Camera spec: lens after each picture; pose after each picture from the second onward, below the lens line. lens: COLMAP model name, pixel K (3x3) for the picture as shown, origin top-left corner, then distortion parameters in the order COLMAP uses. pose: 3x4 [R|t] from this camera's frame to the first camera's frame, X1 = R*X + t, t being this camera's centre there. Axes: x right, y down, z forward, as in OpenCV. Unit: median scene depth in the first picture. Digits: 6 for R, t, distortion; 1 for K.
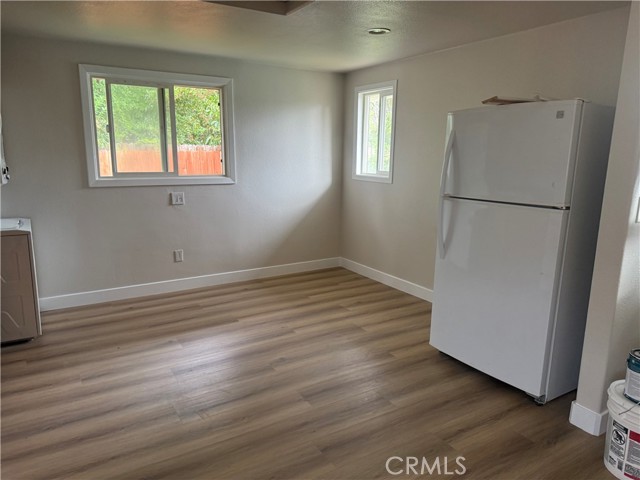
lens RADIAL K [[453.9, 0, 320.5], [0, 453.9, 242.7], [0, 0, 1]] dist [0.064954, -0.027199]
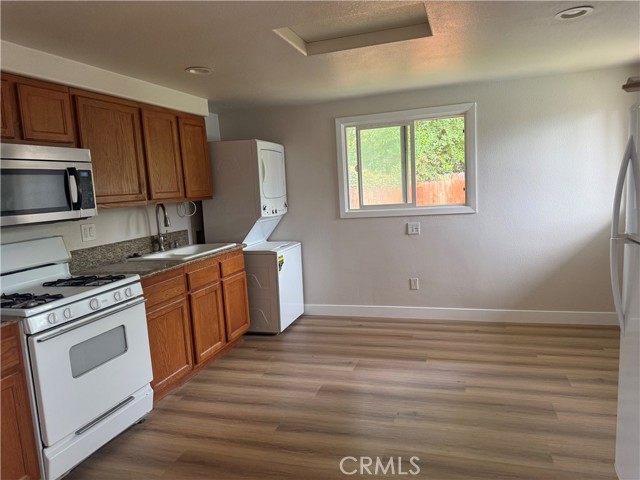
lens RADIAL K [[453.9, 0, 322.0], [0, 453.9, 239.5], [0, 0, 1]] dist [0.064954, -0.027199]
pose [[0.658617, 0.044808, -0.751143, 0.335877], [-0.083254, 0.996436, -0.013559, -0.042587], [0.747858, 0.071466, 0.660001, 0.177250]]
